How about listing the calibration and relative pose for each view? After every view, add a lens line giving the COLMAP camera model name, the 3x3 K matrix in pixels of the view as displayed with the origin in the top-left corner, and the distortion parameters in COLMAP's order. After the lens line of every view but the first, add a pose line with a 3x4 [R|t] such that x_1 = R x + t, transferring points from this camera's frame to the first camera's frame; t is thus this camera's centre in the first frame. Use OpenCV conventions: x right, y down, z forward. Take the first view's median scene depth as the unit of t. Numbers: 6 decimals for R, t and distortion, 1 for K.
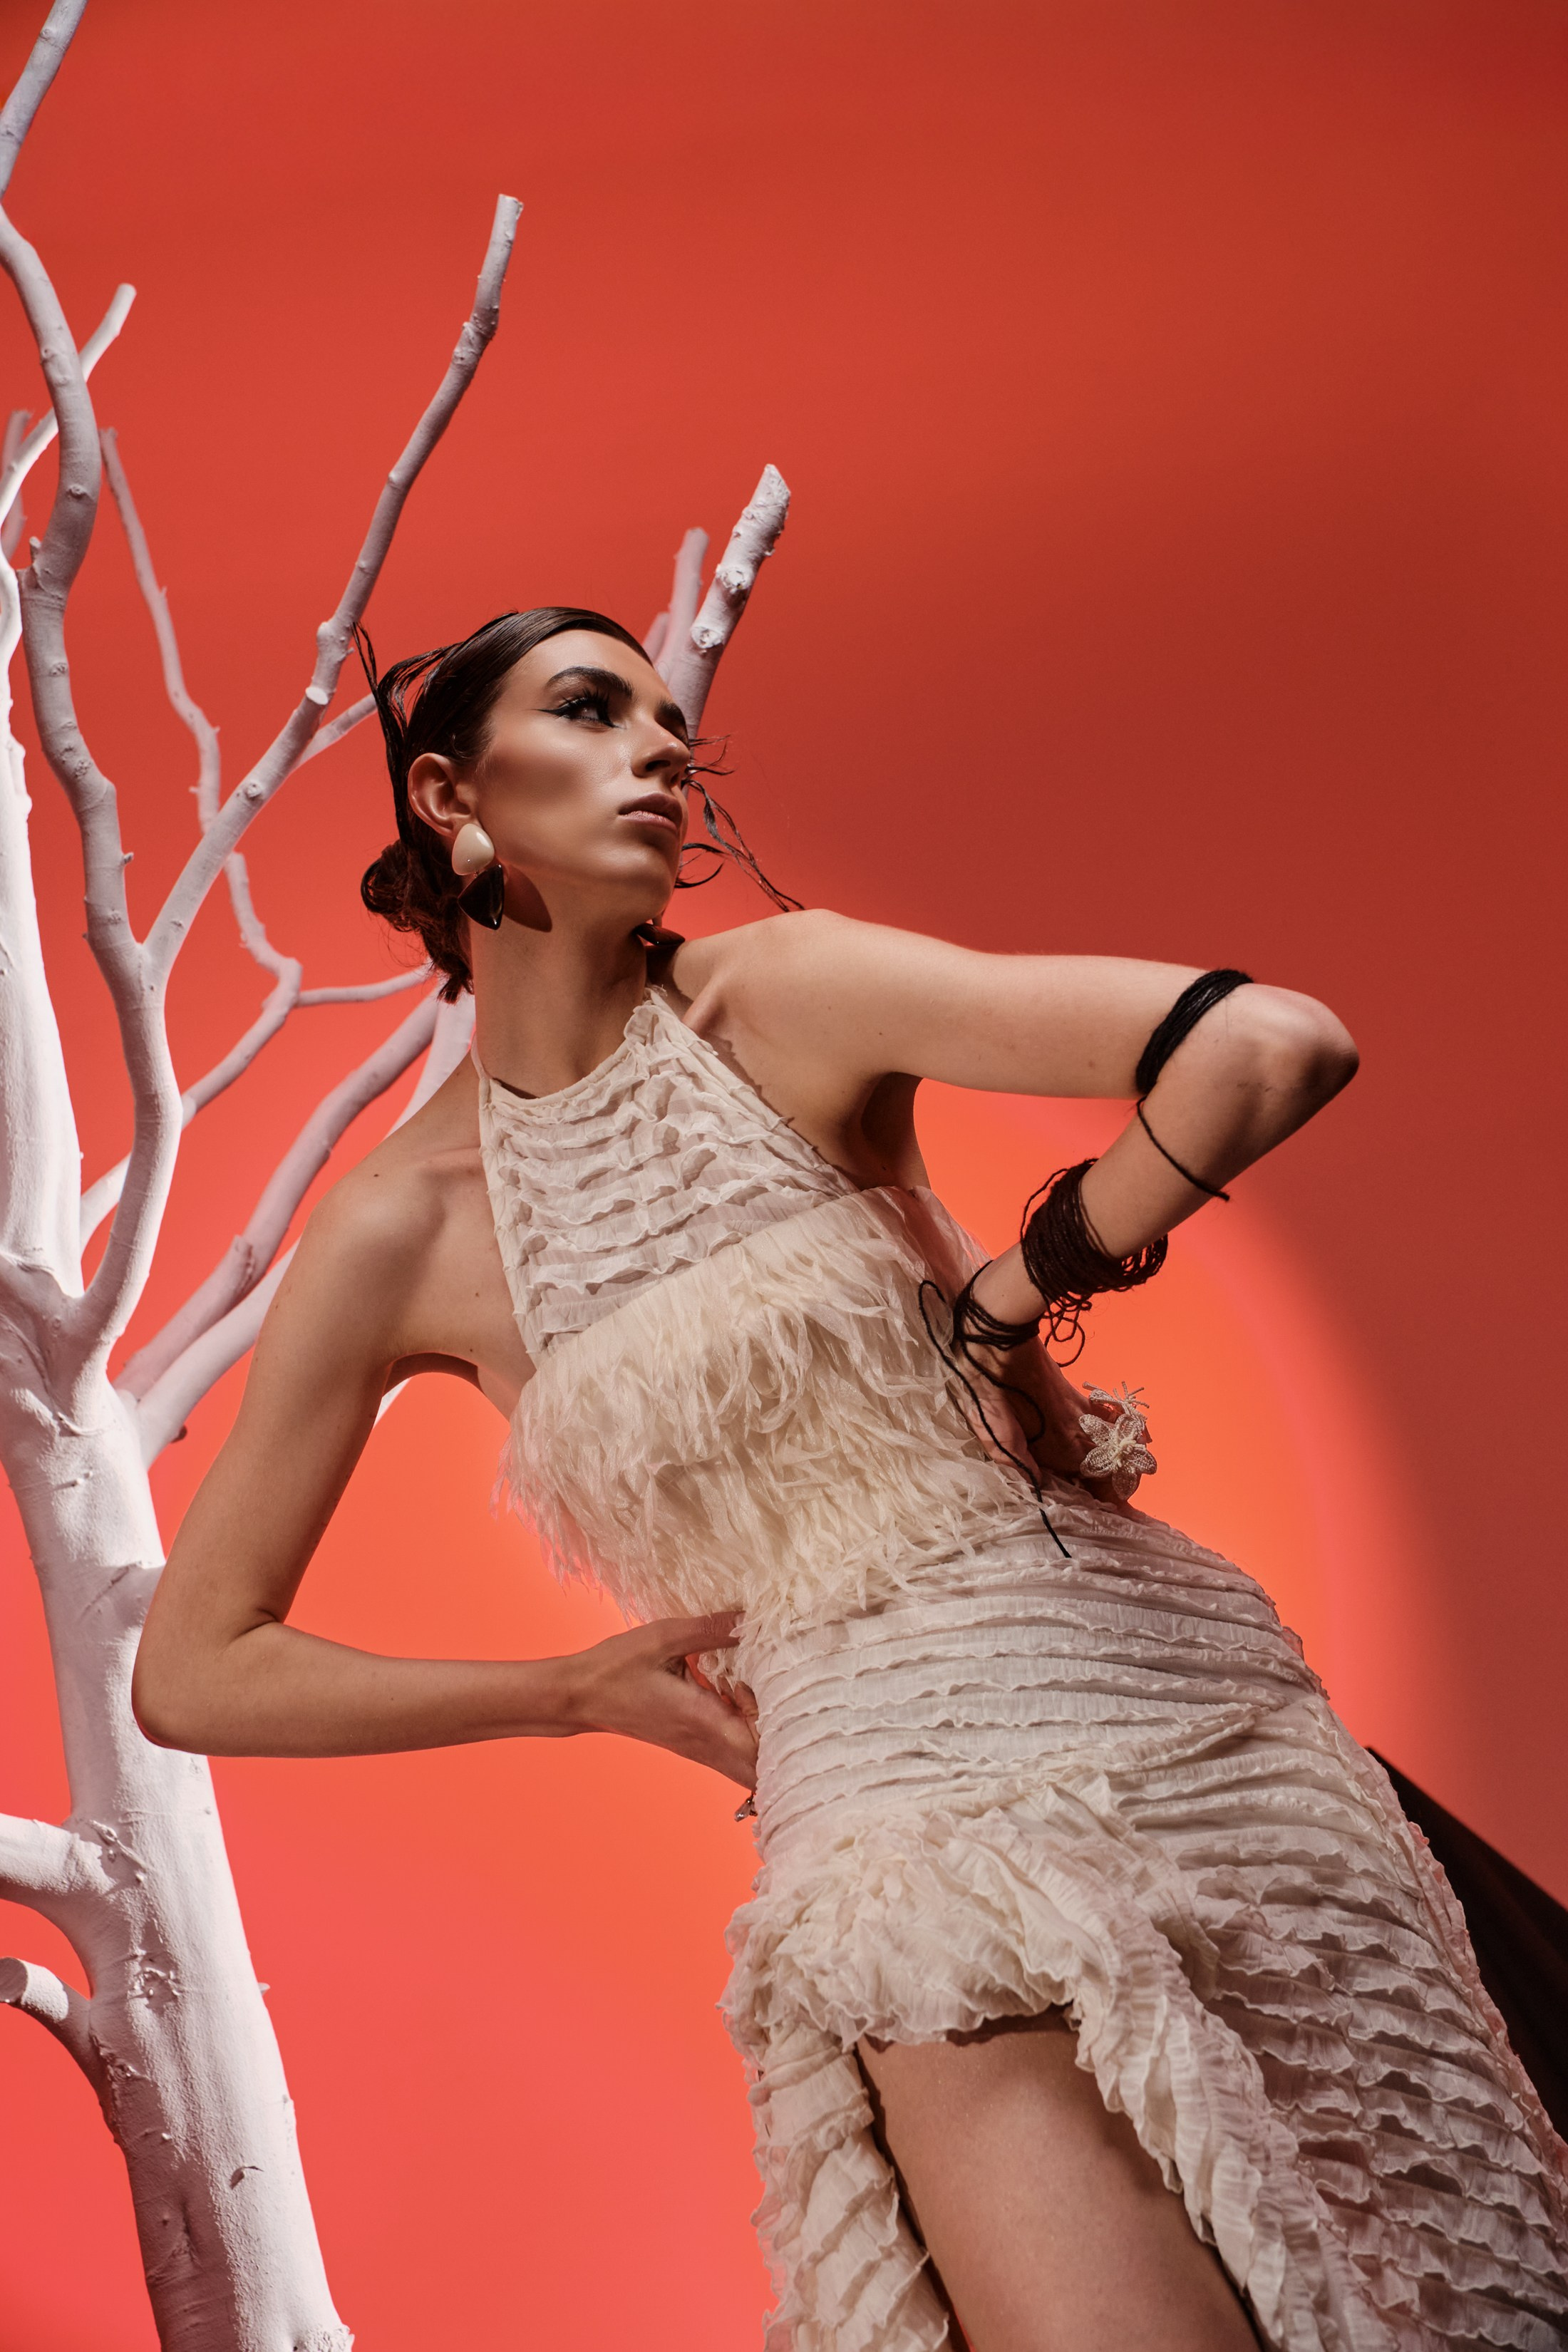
lens RADIAL K [[2453.9, 0, 784.0], [0, 2453.9, 1176.0], [0, 0, 1]] dist [0.019972, -0.009701]
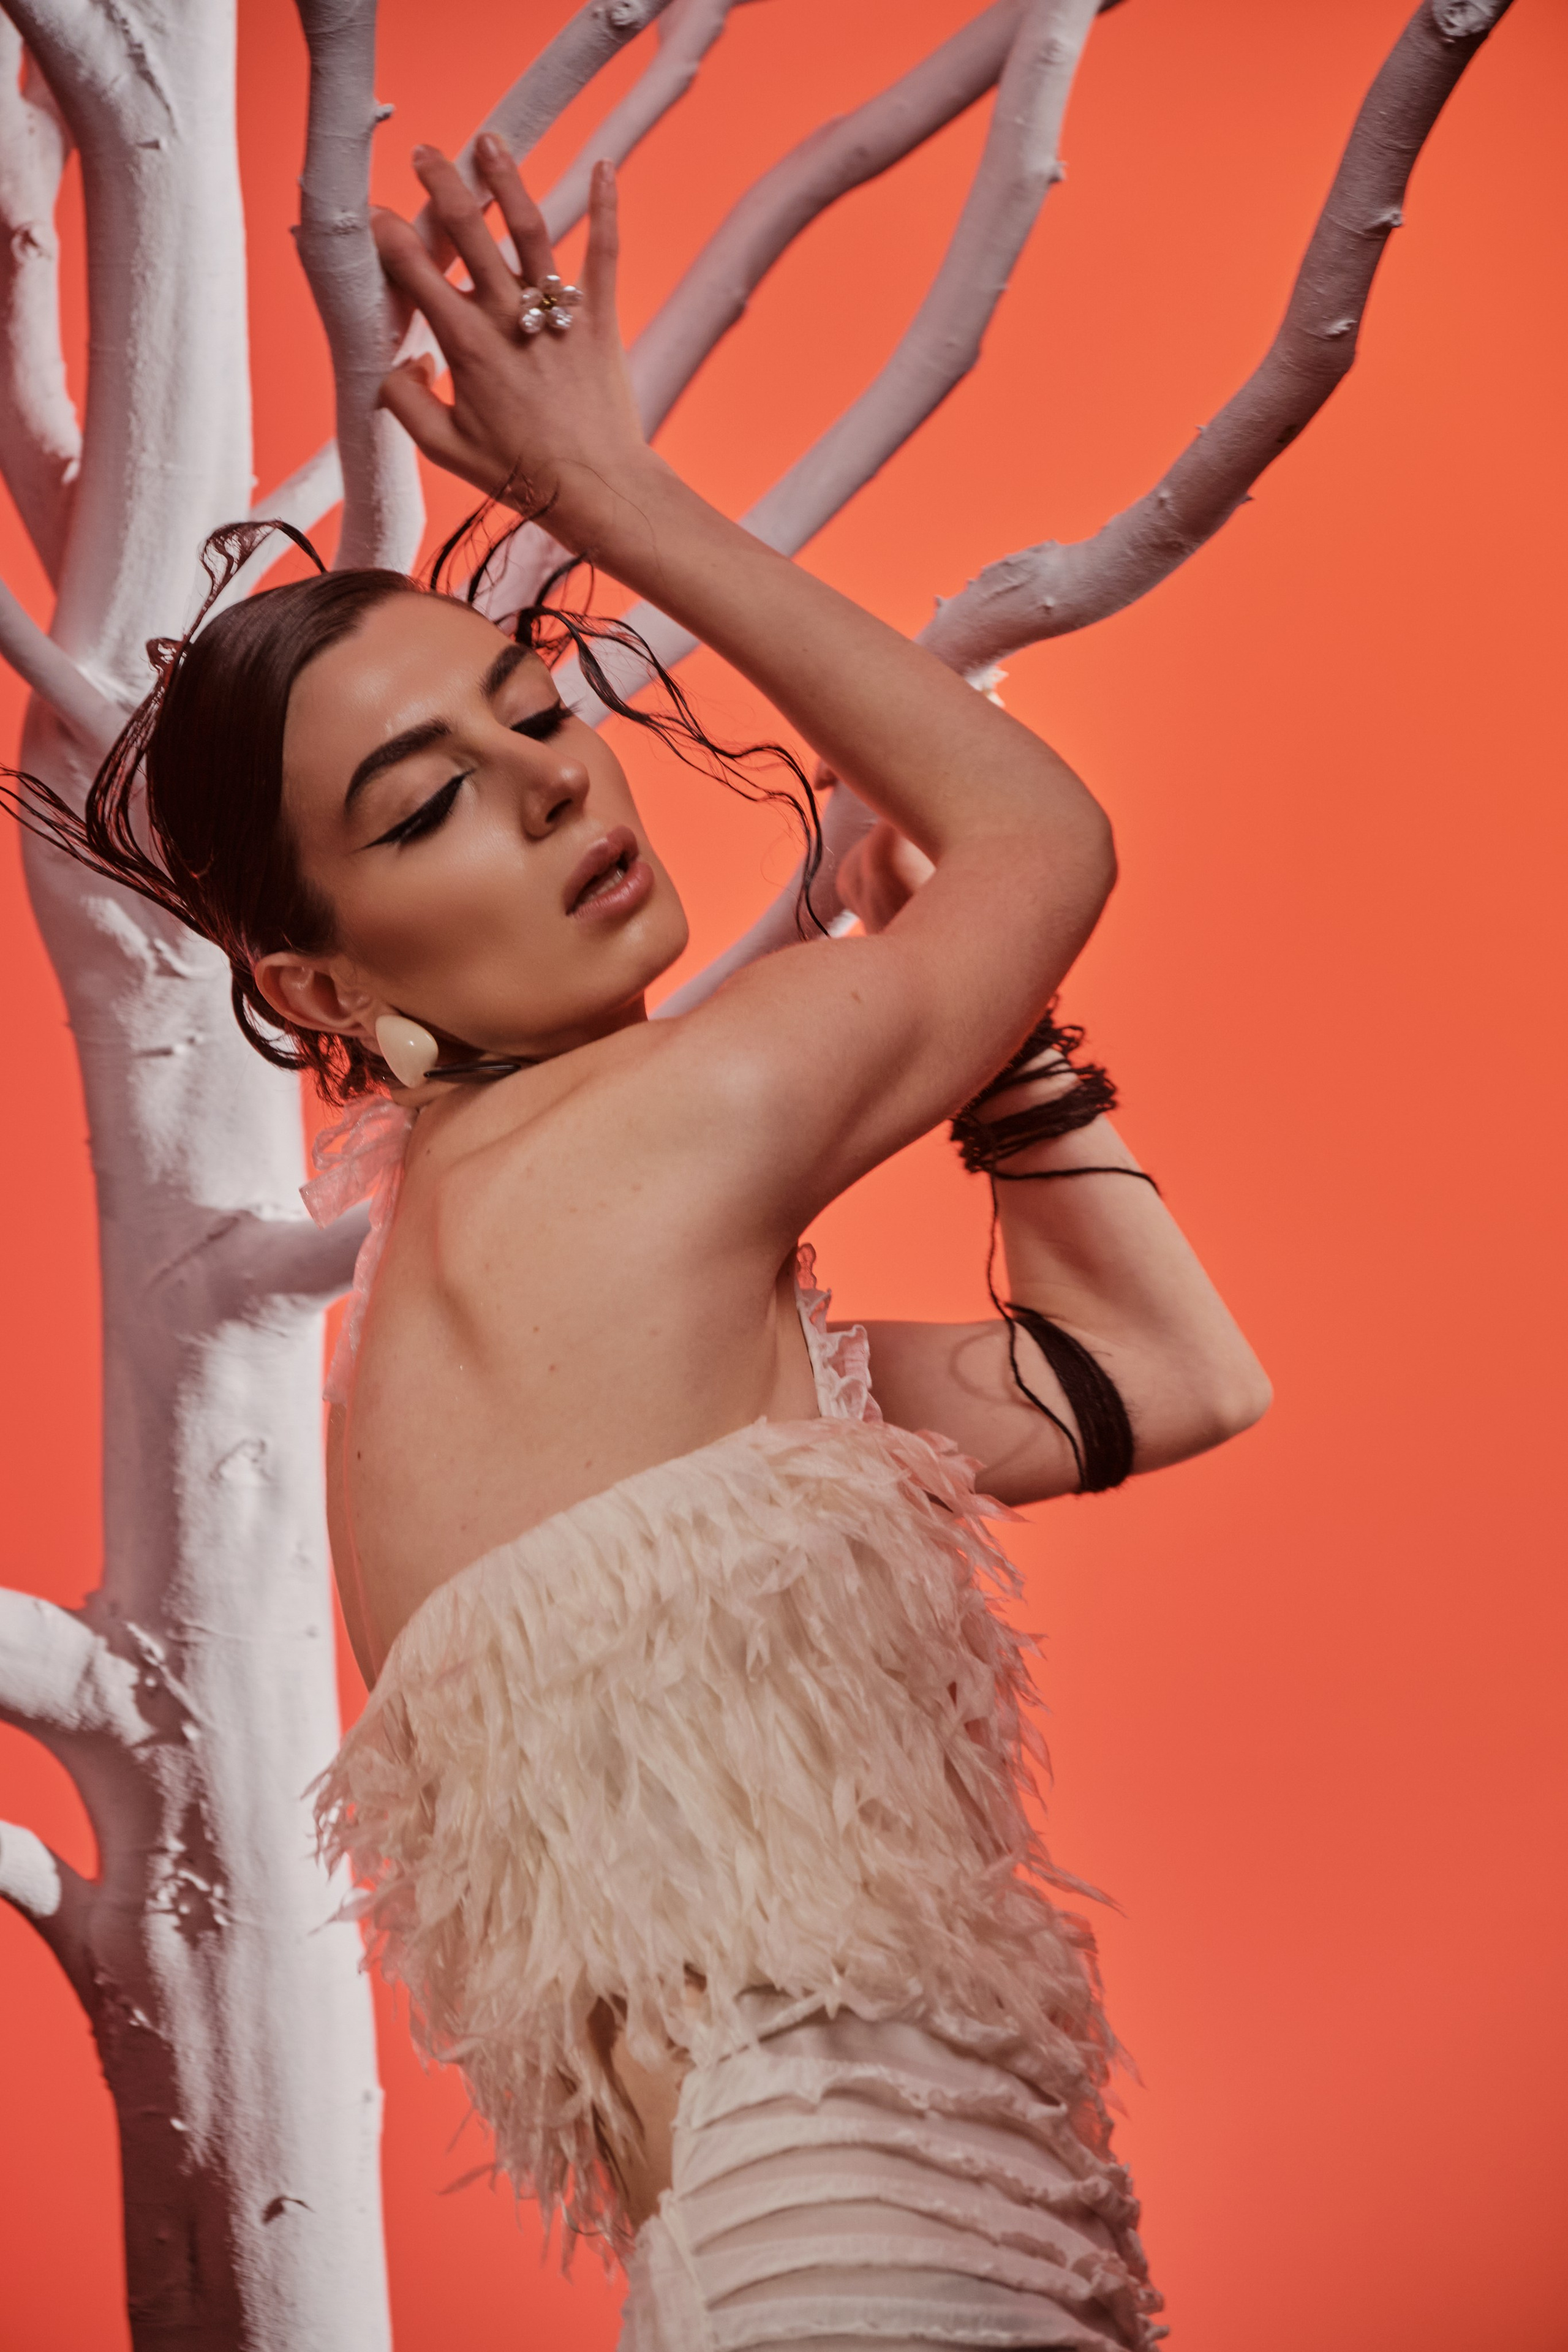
lens RADIAL K [[6602.2, 0, 784.0], [0, 6602.2, 1176.0], [0, 0, 1]] dist [0.010603, -3.344201]
pose [[0.958872, 0.235458, -0.158509, 0.110785], [-0.152322, 0.898081, 0.412612, -0.545283], [0.239506, -0.371497, 0.897010, -0.397136]]
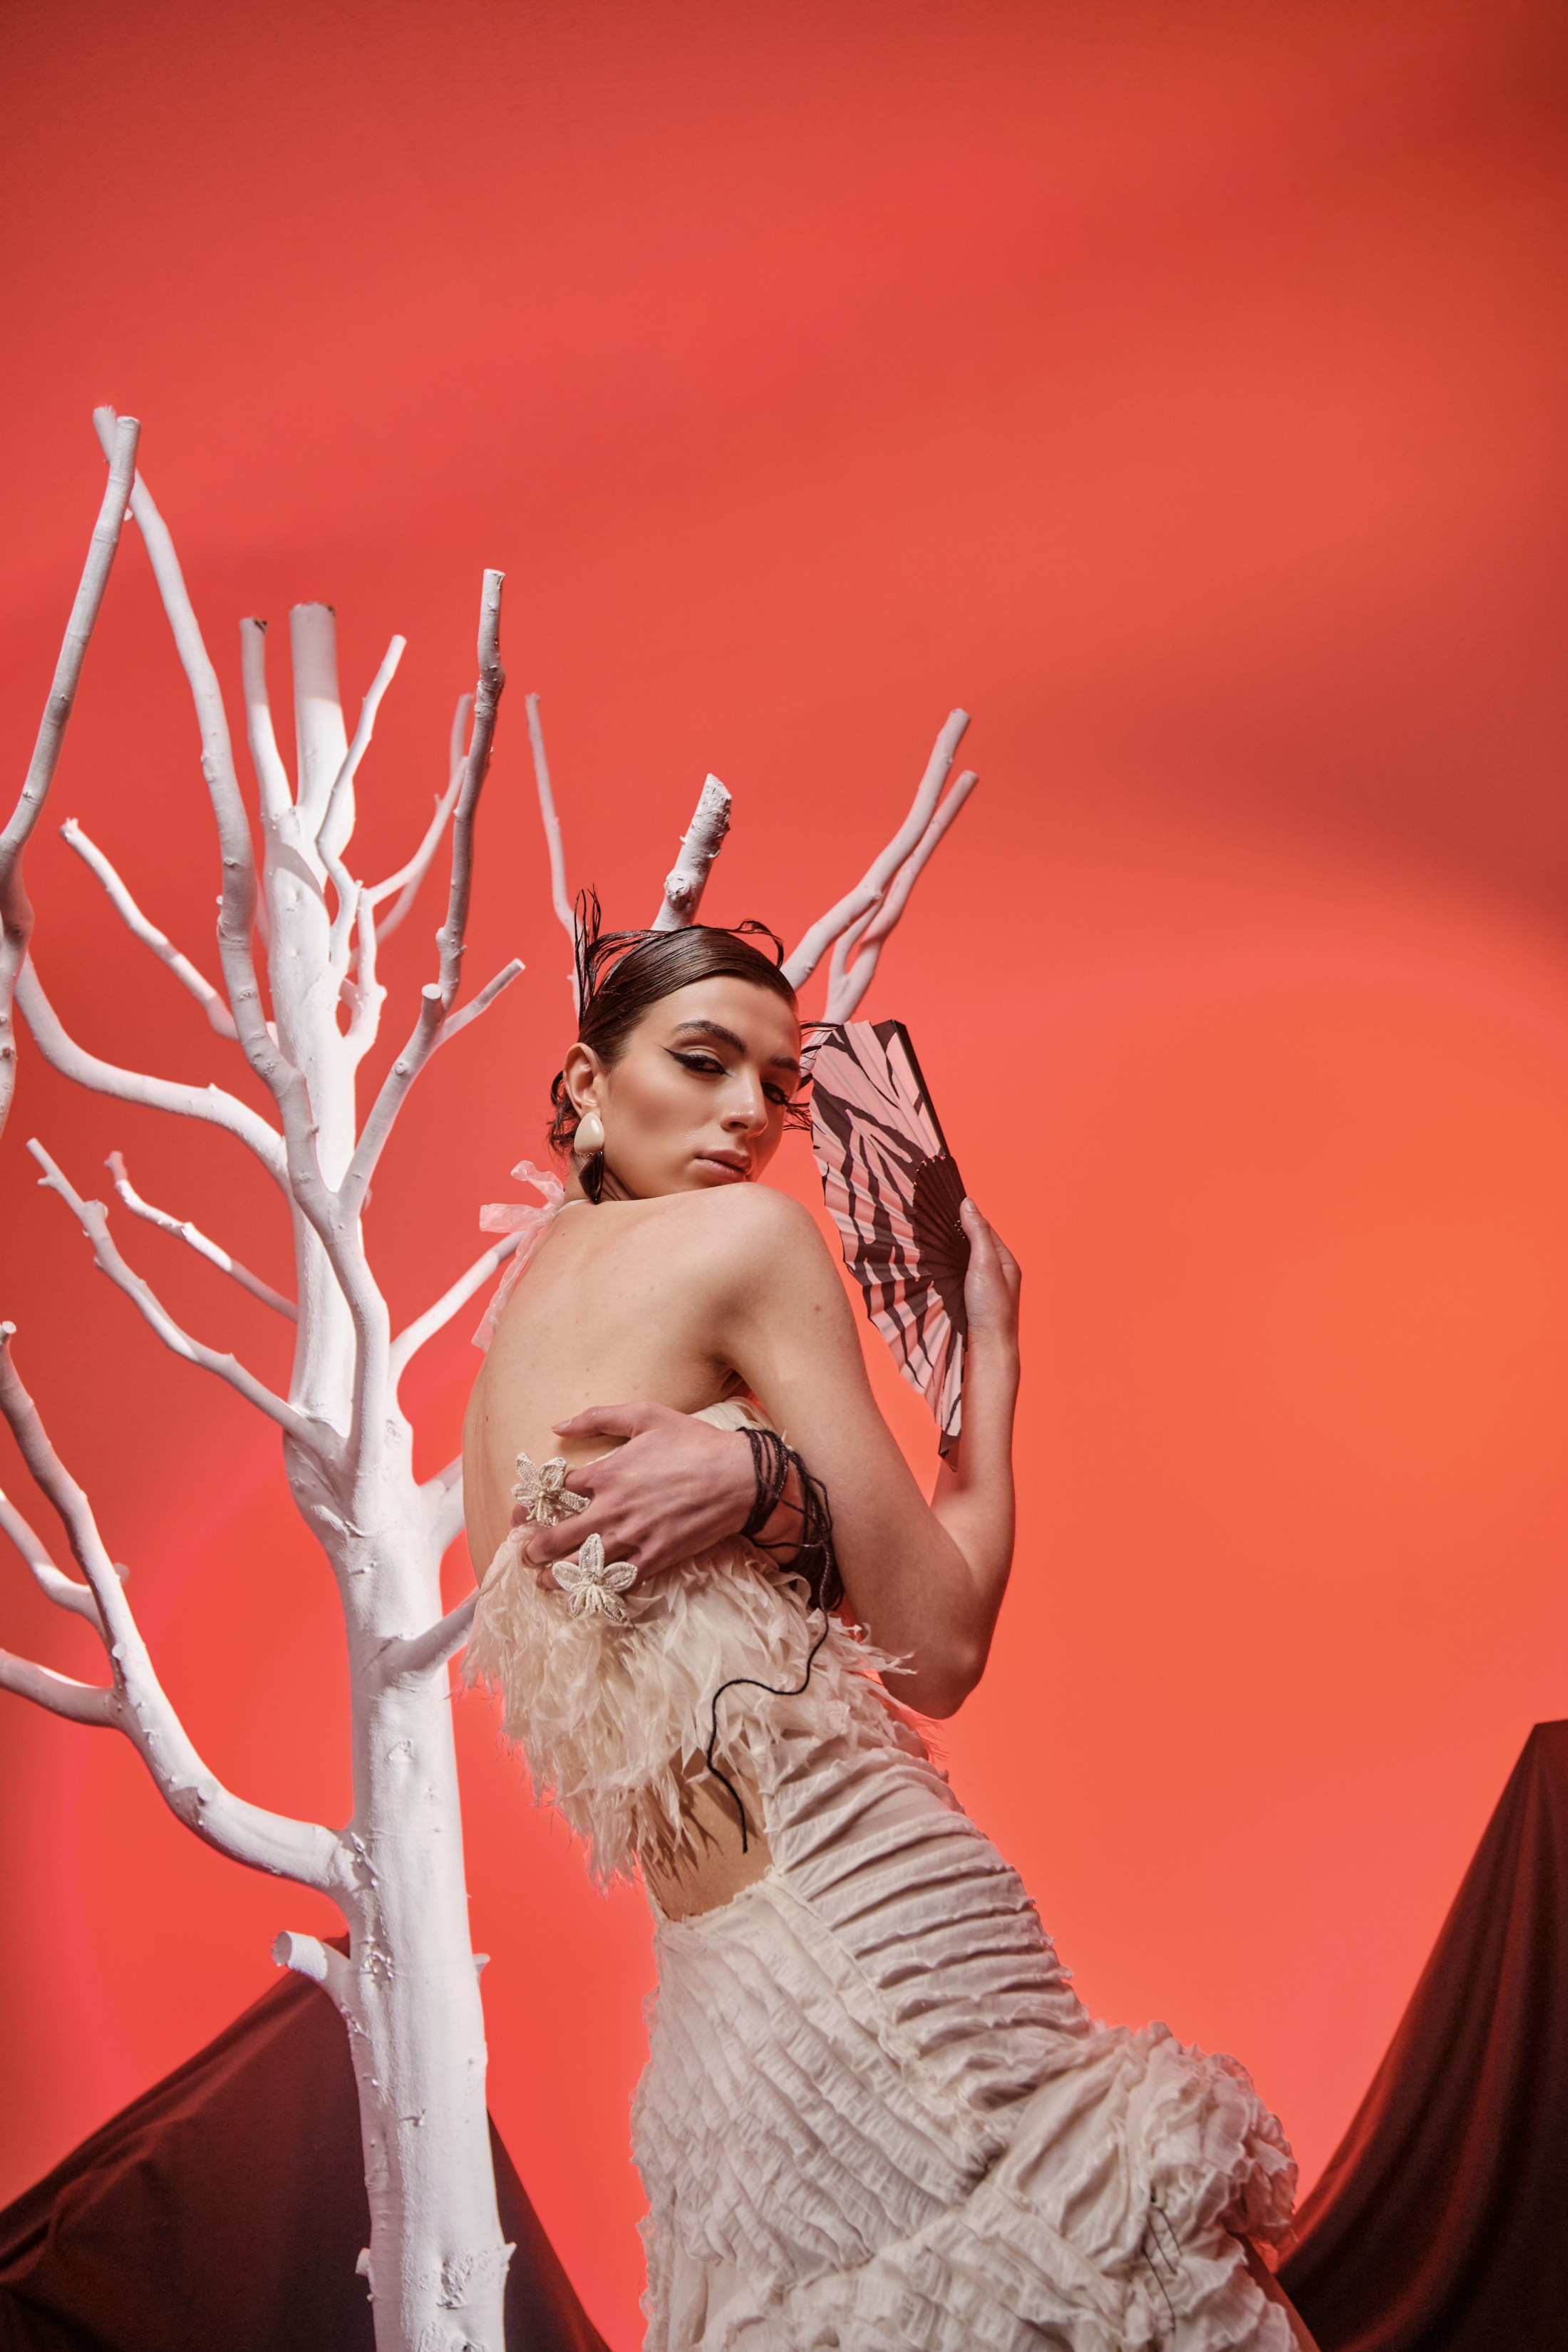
lens RADIAL K [[1694.4, 0, 784.0], [0, 1694.4, 1176.0], [0, 0, 1]] dist [-0.011915, 0.005352]
pose [[0.896395, -0.009688, -0.443150, 0.357670], [0.058001, 0.993729, 0.095599, -0.178627], [0.439445, -0.111397, 0.891336, 0.310007]]
